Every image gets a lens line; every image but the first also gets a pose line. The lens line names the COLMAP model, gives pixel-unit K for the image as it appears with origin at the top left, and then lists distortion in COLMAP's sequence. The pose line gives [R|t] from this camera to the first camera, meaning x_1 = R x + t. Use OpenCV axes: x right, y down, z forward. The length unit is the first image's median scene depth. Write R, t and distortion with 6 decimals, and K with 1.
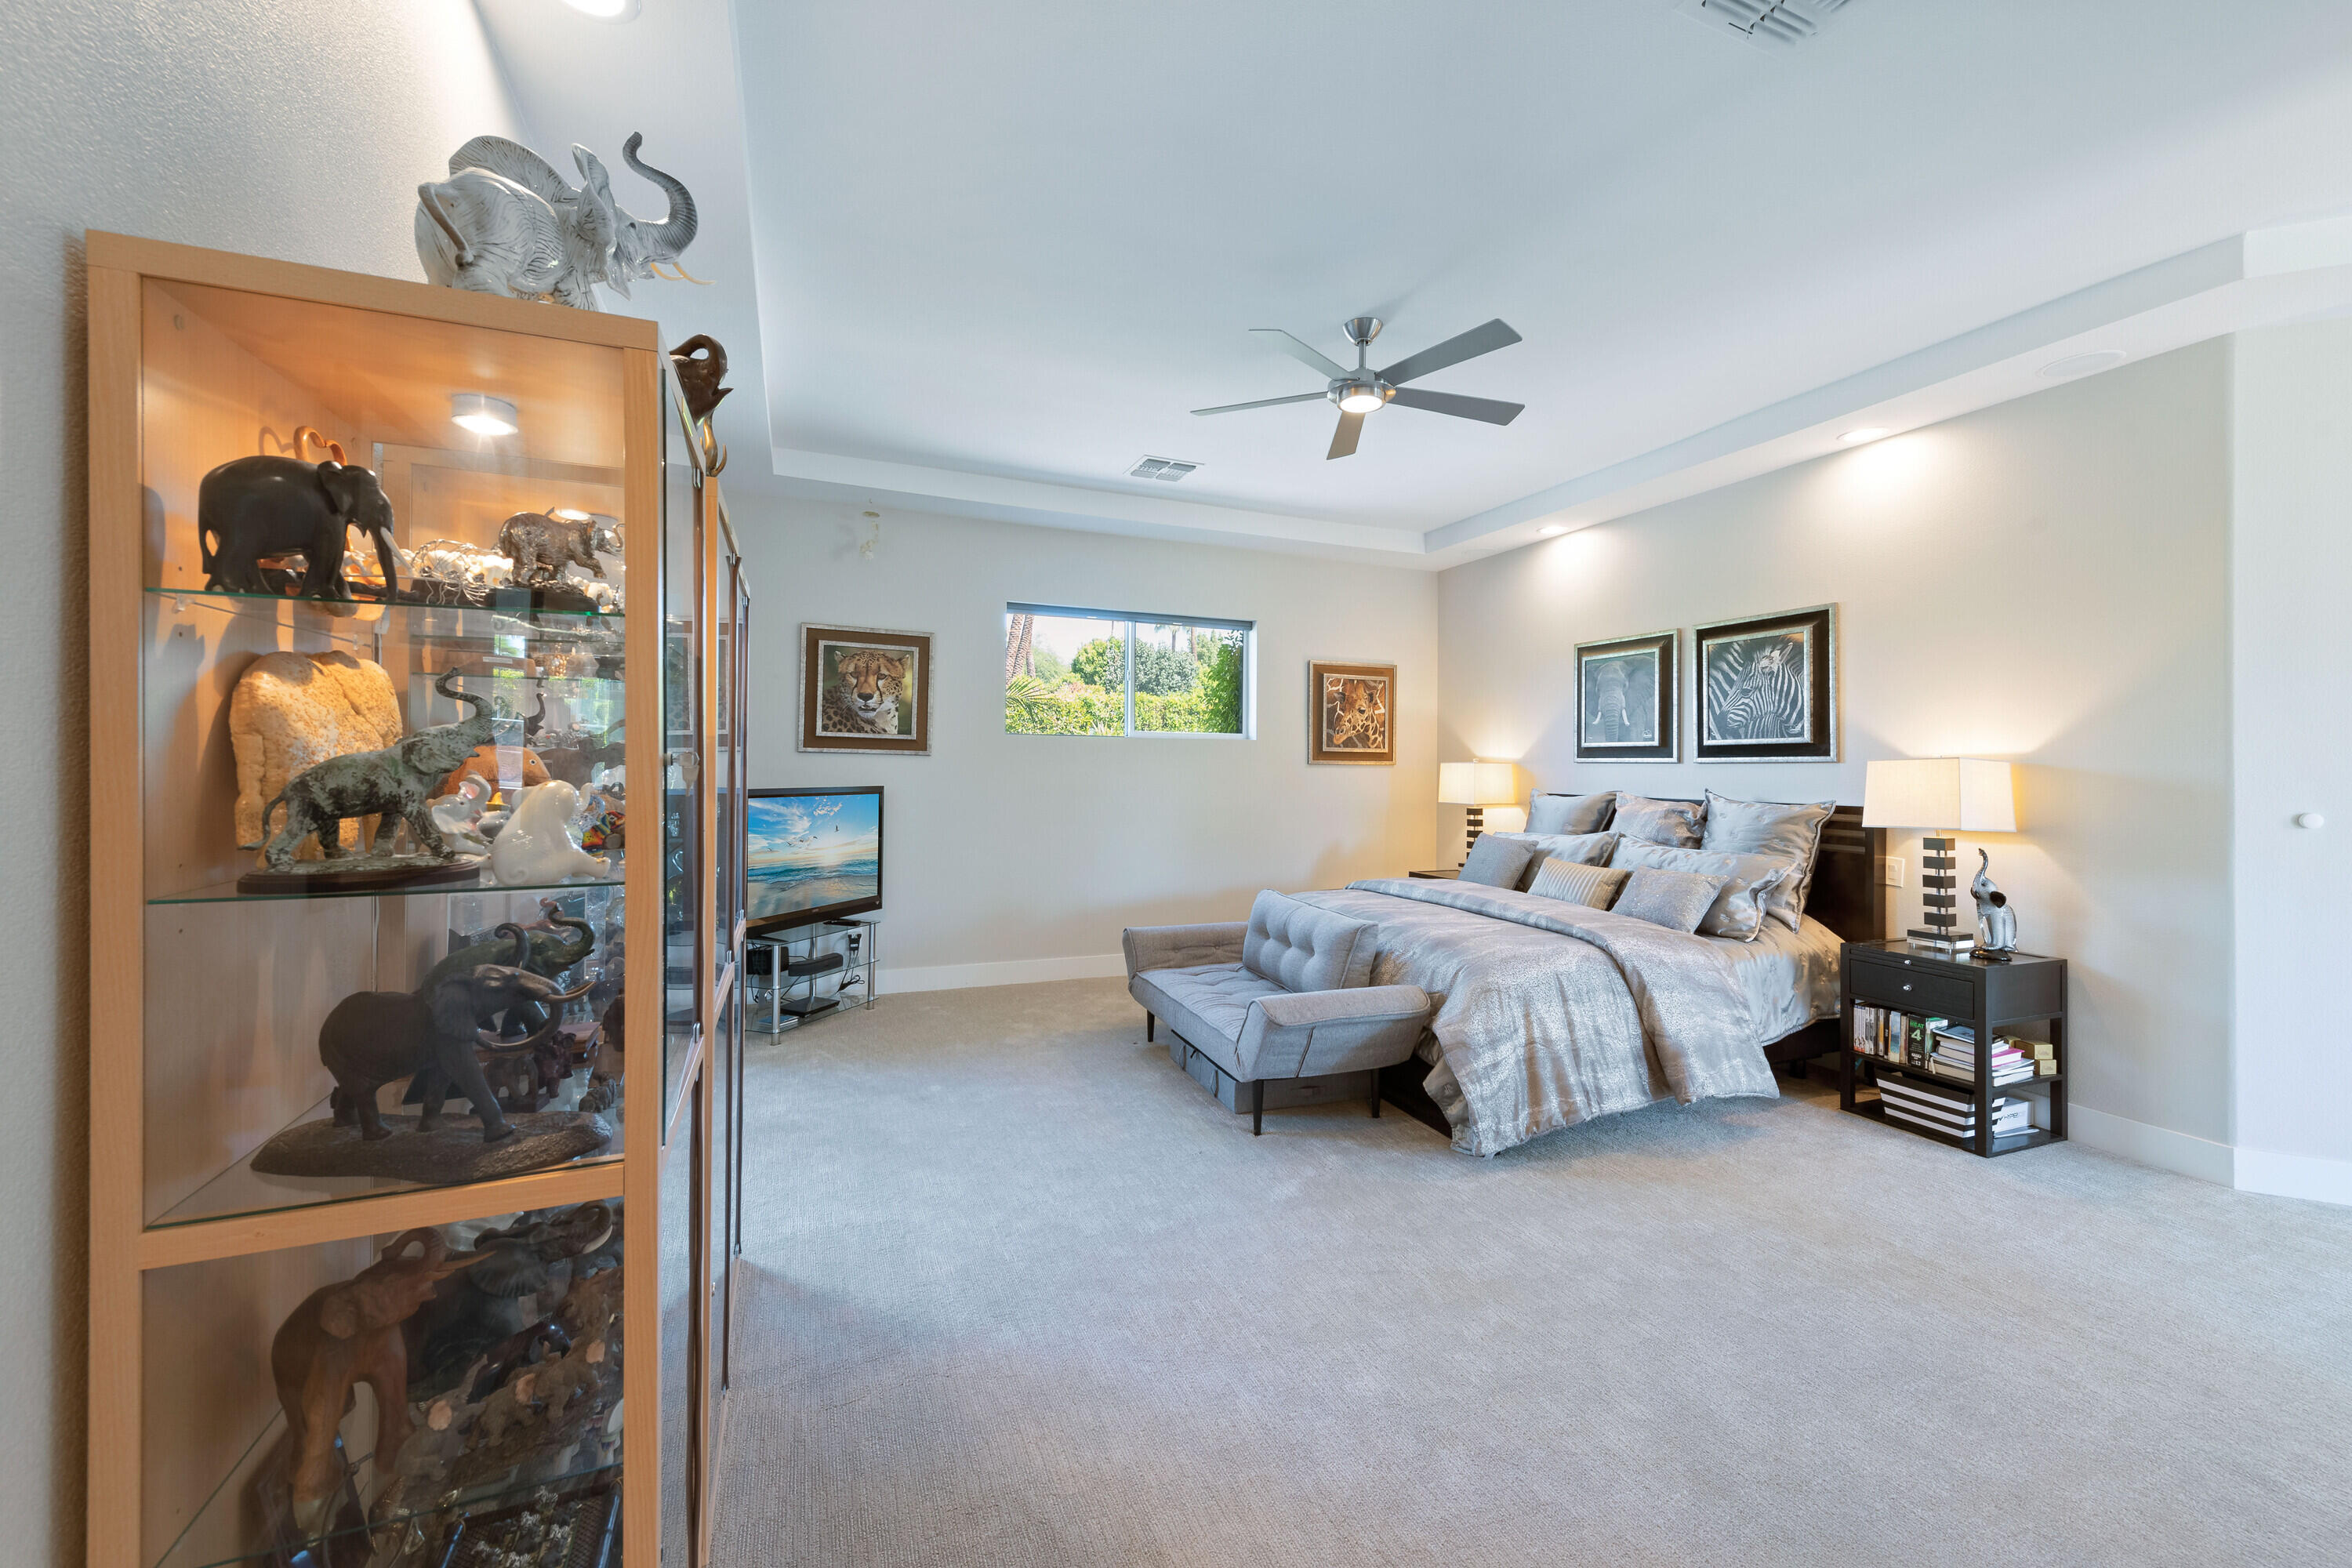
lens RADIAL K [[937.4, 0, 1177.6], [0, 937.4, 778.4], [0, 0, 1]] dist [-0.025462, 0.011086]
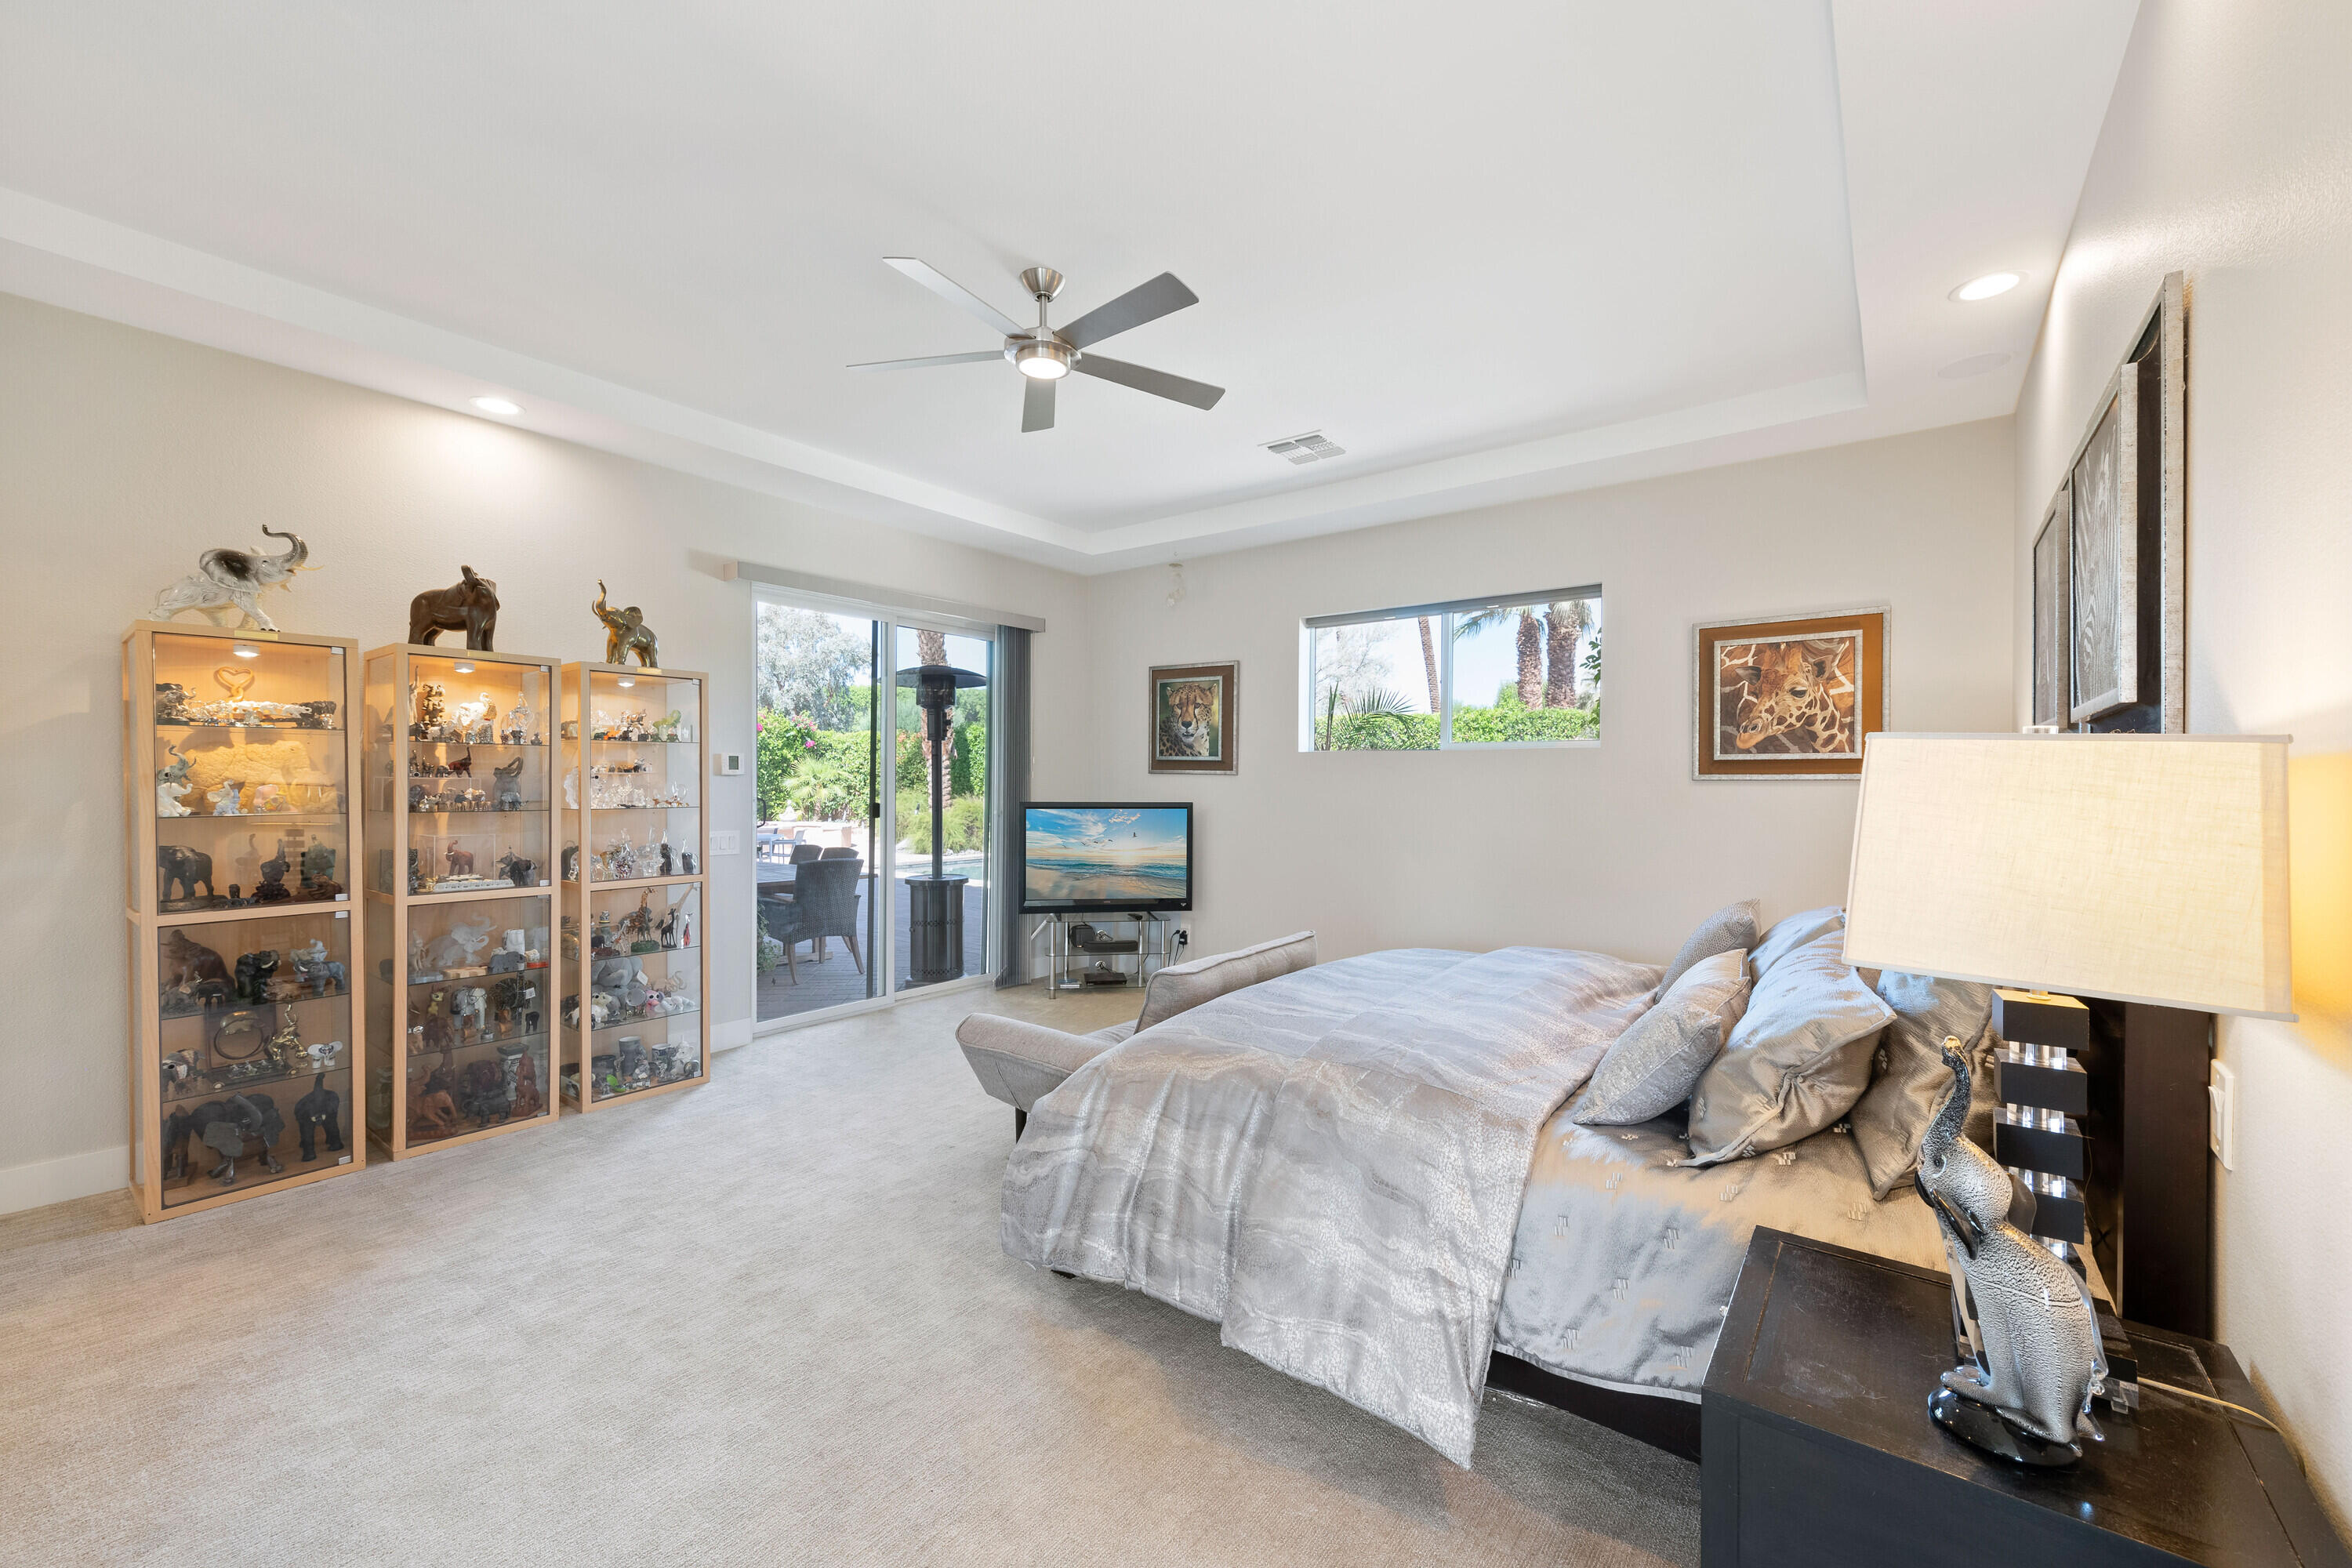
lens RADIAL K [[937.4, 0, 1177.6], [0, 937.4, 778.4], [0, 0, 1]] dist [-0.025462, 0.011086]
pose [[0.467483, -0.021593, -0.883738, 0.668664], [-0.030313, 0.998722, -0.040438, 0.025800], [0.883482, 0.045692, 0.466231, 0.446413]]
